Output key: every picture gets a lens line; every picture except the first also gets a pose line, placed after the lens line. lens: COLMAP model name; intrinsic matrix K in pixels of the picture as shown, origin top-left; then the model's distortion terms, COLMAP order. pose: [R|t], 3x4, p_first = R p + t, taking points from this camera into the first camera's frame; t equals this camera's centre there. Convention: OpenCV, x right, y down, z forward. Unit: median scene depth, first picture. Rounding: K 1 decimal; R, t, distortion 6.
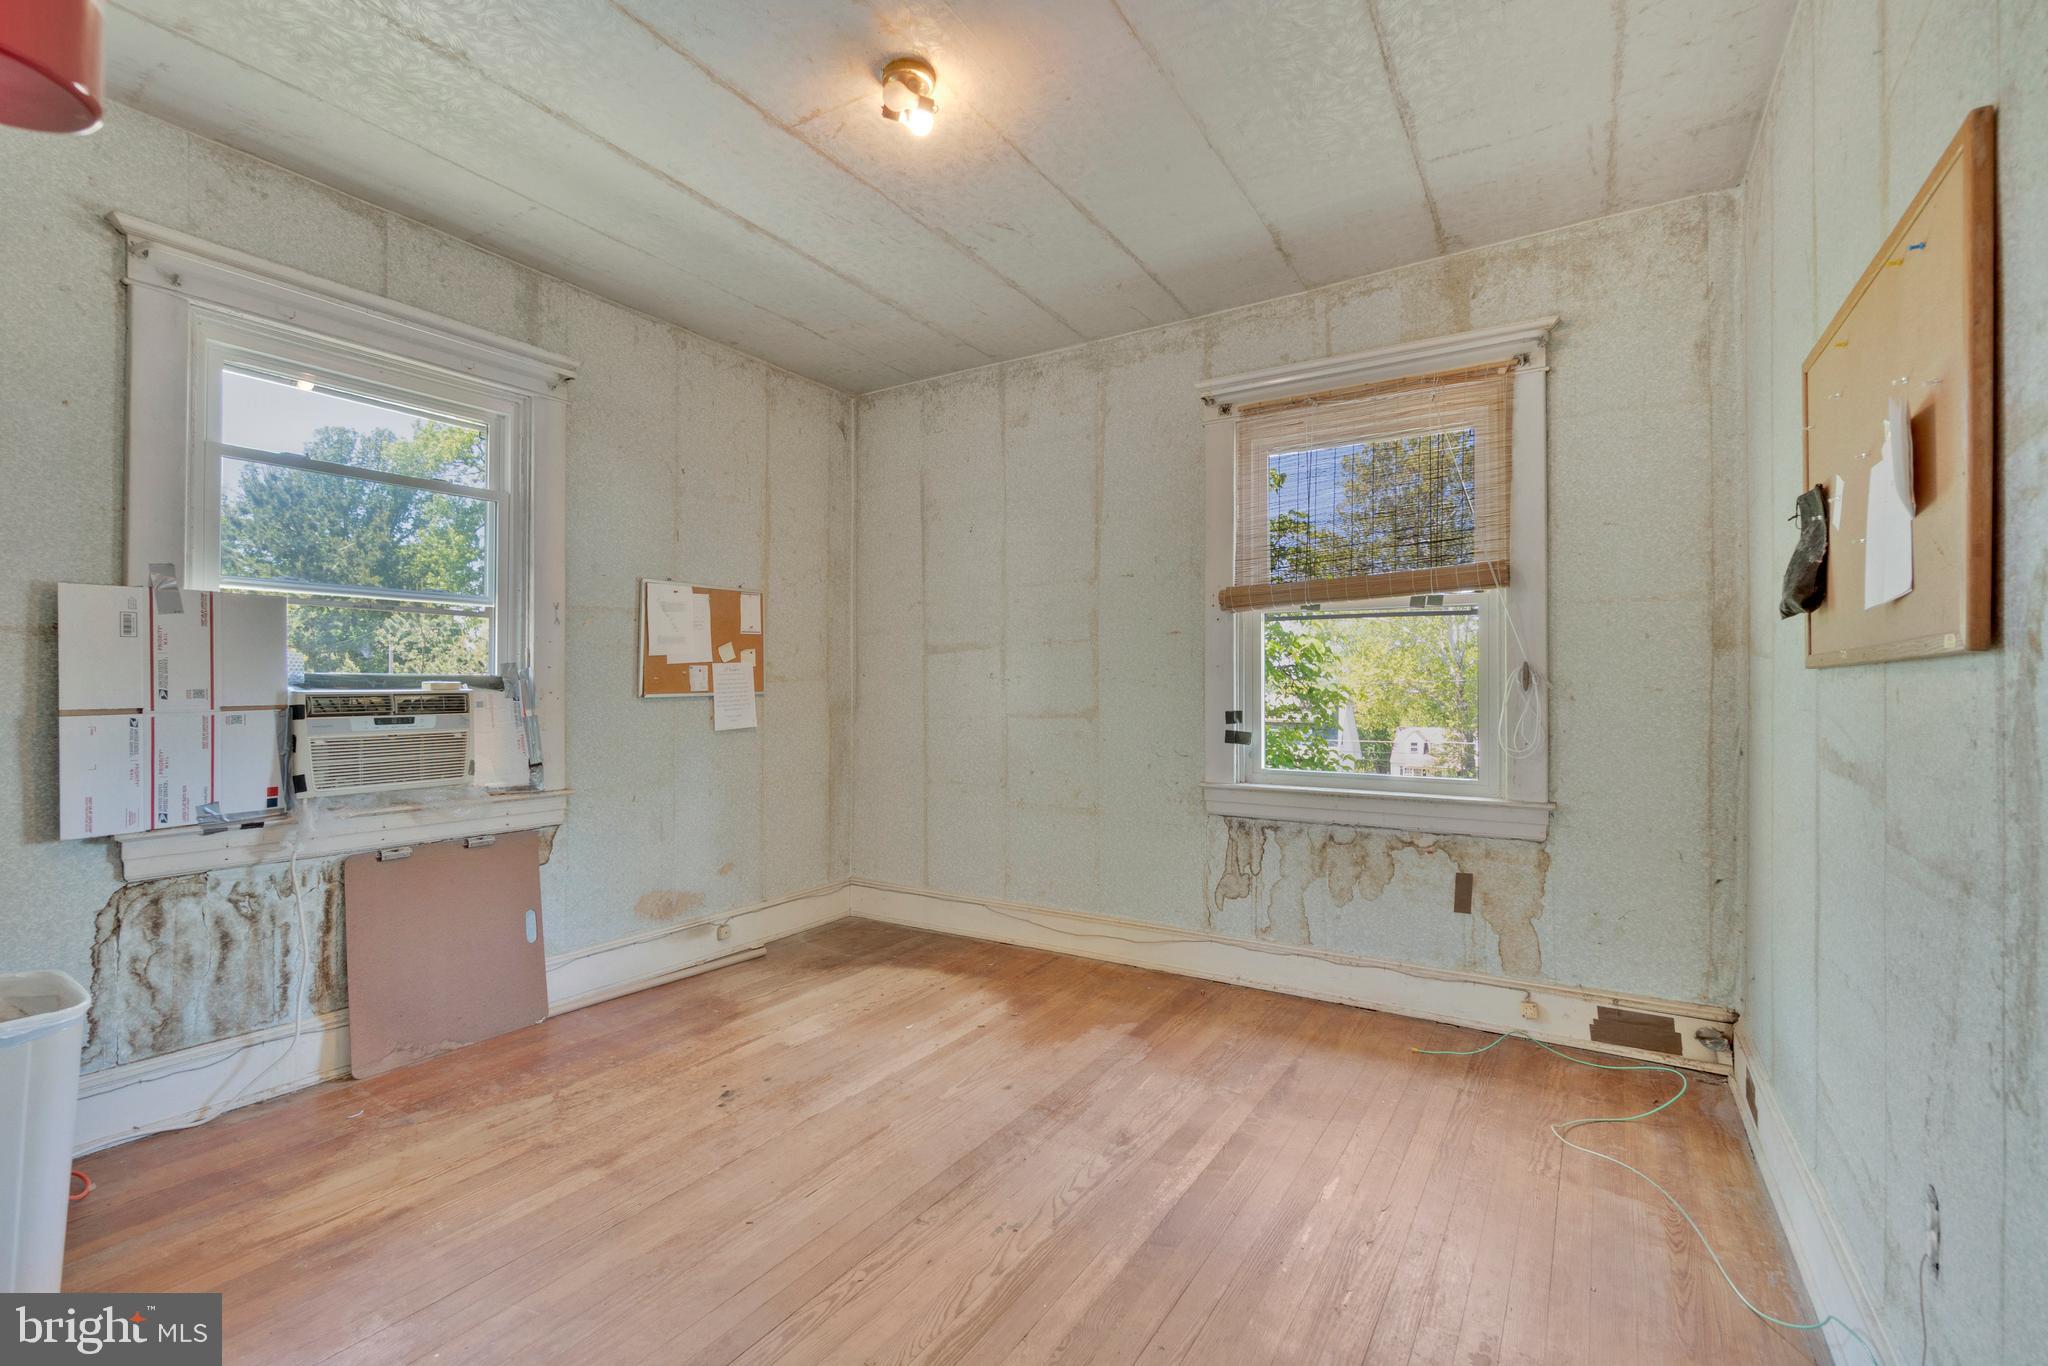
lens RADIAL K [[889.7, 0, 1026.0], [0, 889.7, 681.3], [0, 0, 1]] dist [-0.004726, -0.000266]
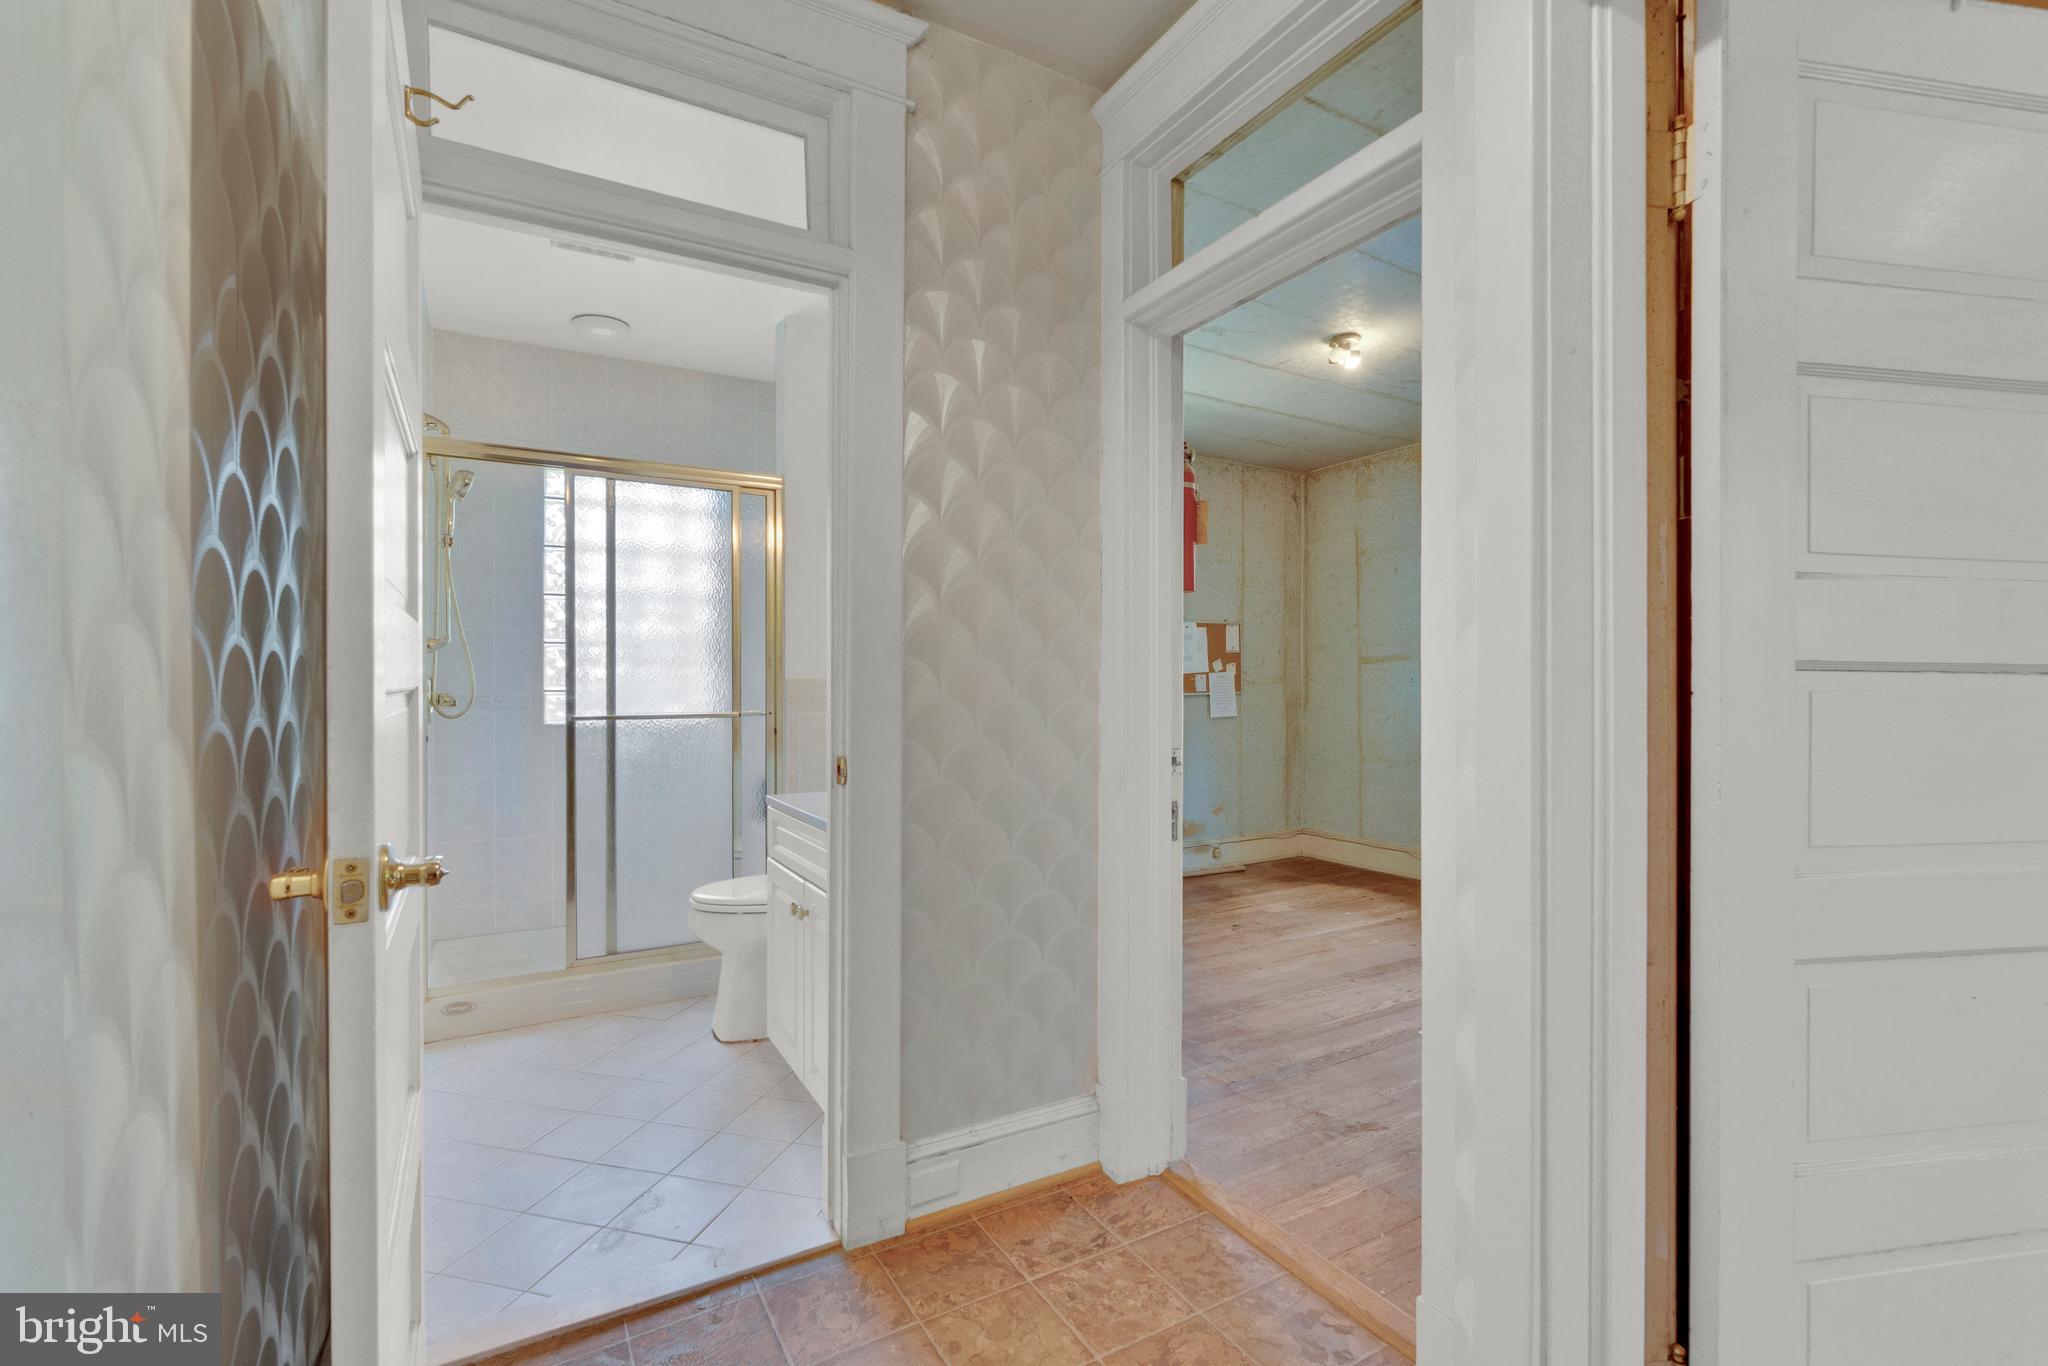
lens RADIAL K [[889.7, 0, 1027.3], [0, 889.7, 680.8], [0, 0, 1]] dist [-0.004726, -0.000266]
pose [[0.888261, -0.002532, -0.459332, 0.062336], [0.002895, 0.999996, 0.000086, -0.007707], [0.459330, -0.001406, 0.888265, -0.456190]]
